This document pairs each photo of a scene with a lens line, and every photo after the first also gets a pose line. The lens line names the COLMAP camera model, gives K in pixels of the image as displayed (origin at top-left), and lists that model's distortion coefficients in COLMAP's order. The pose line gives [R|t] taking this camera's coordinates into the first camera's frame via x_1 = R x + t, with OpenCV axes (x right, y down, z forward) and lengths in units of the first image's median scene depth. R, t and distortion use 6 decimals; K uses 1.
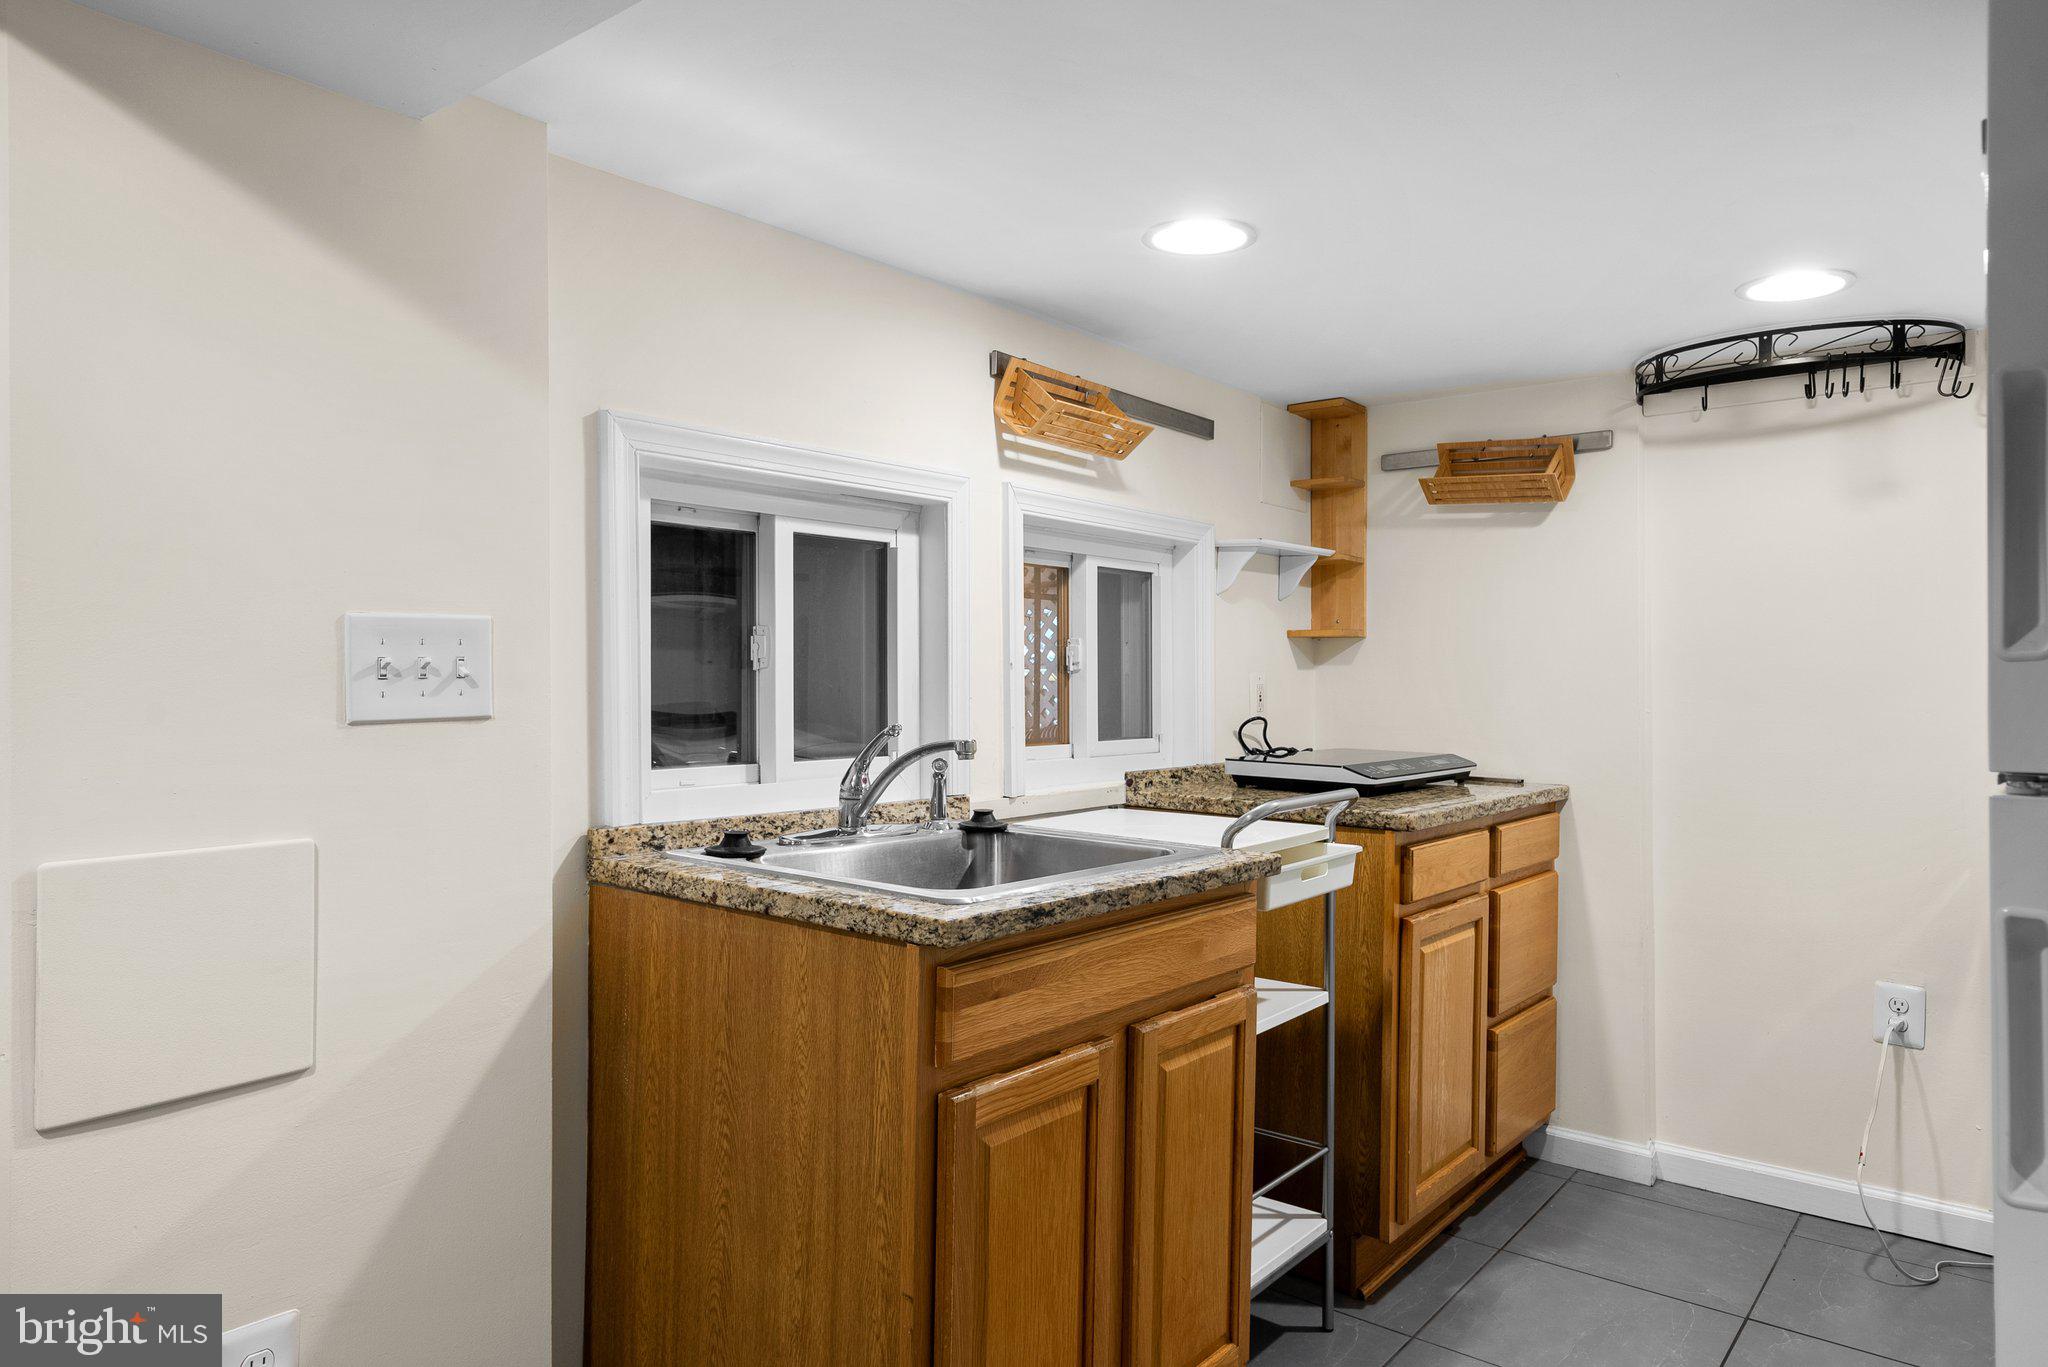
lens RADIAL K [[1302.2, 0, 1025.3], [0, 1302.2, 682.3], [0, 0, 1]] dist [-0.000413, -0.000132]
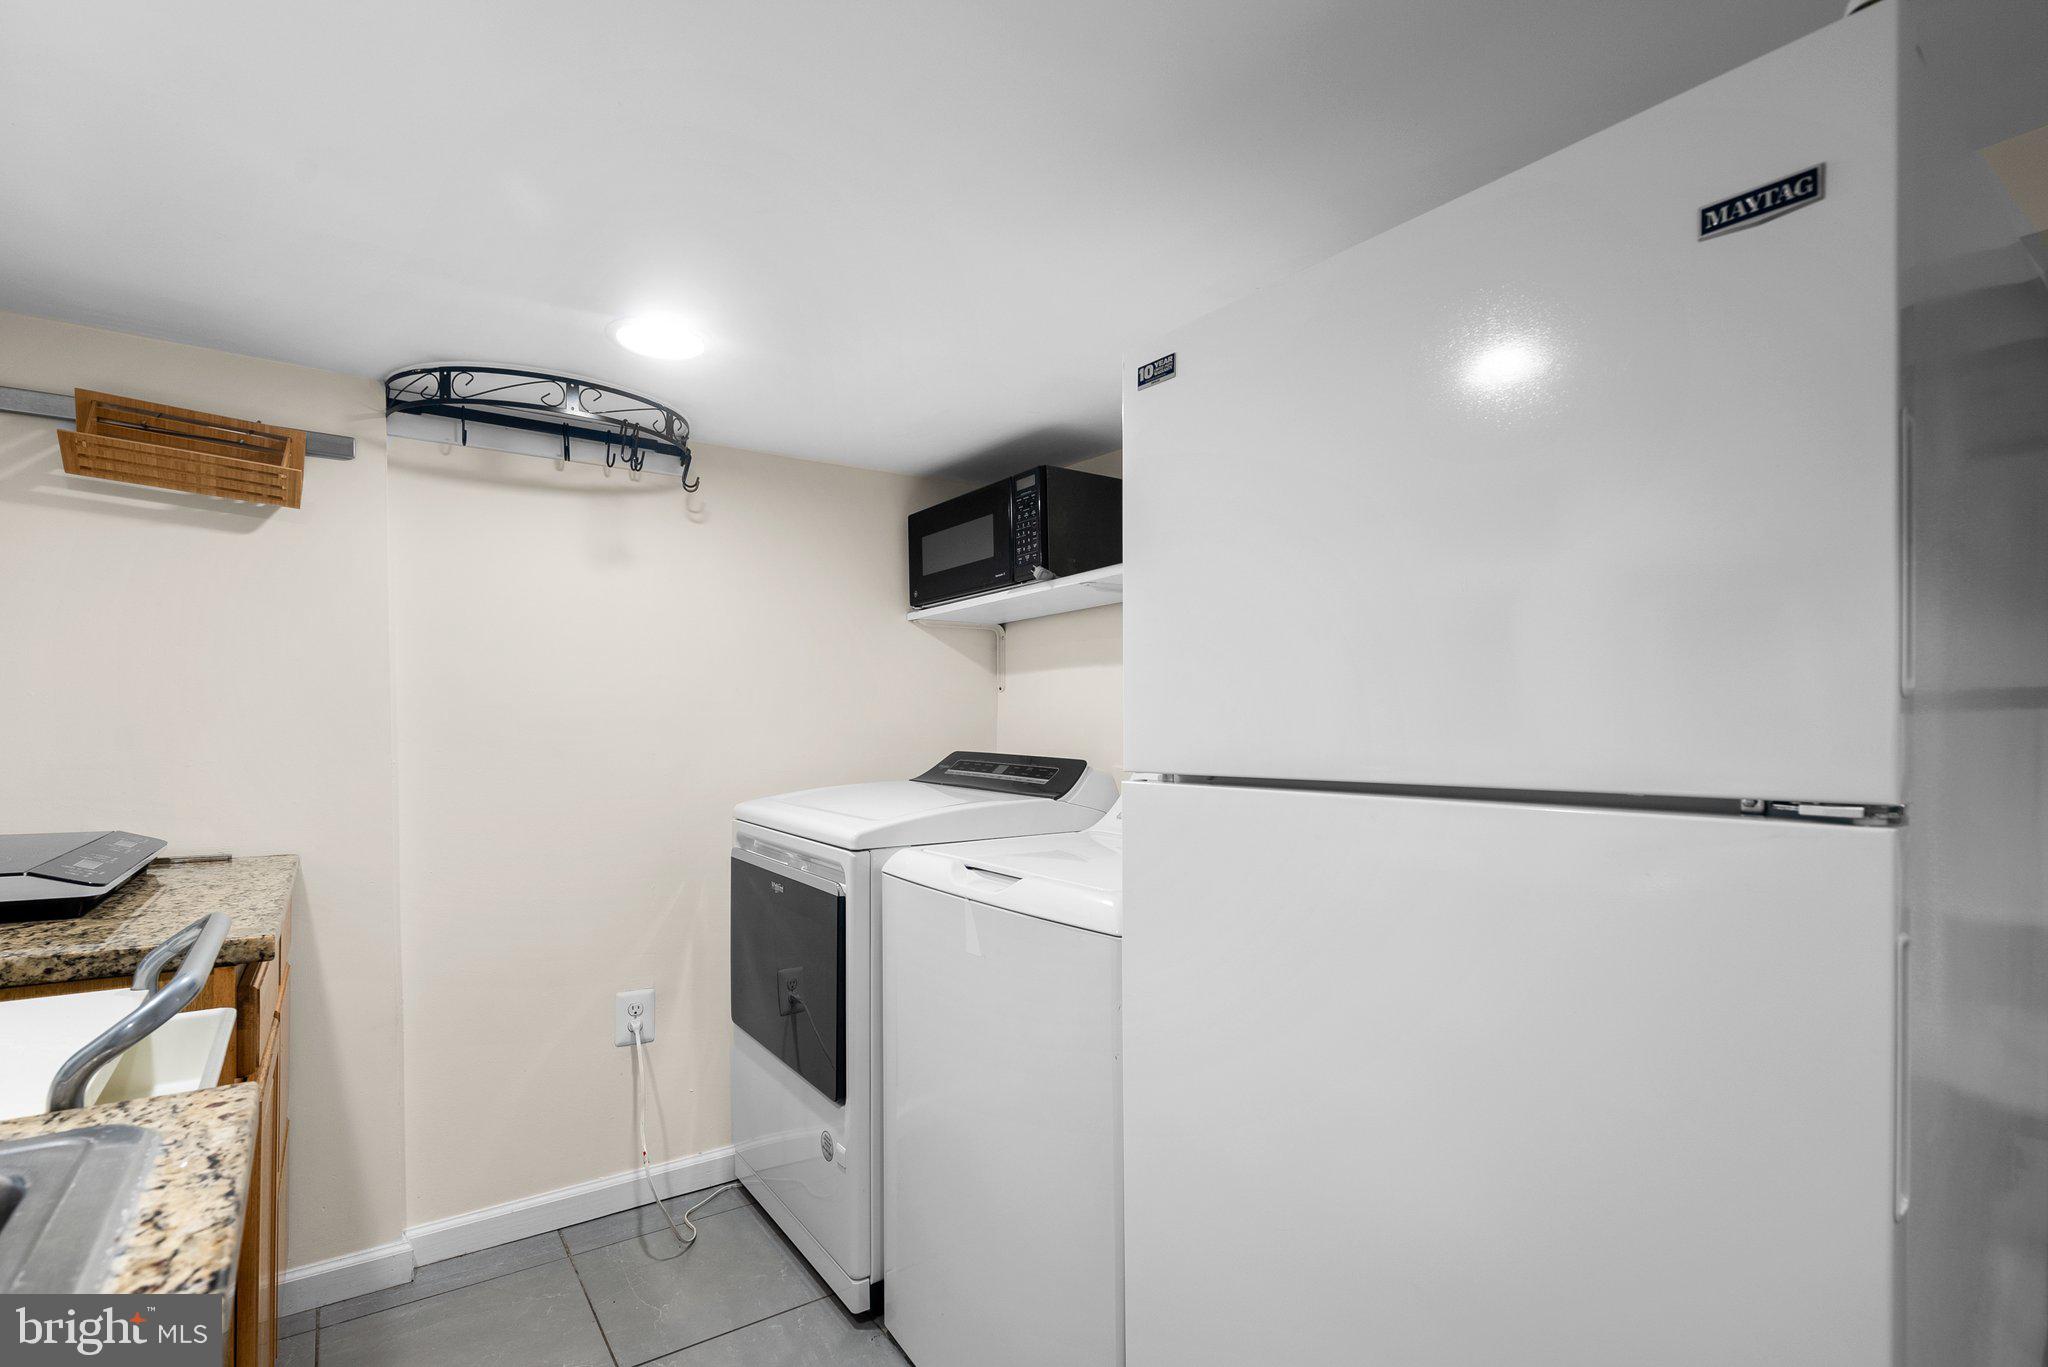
lens RADIAL K [[947.1, 0, 1010.3], [0, 947.1, 740.9], [0, 0, 1]] dist [-0.003612, 0.002464]
pose [[0.270402, -0.011716, 0.962676, -0.040858], [0.003697, 0.999931, 0.011131, 0.002159], [-0.962740, 0.000549, 0.270427, 0.422292]]
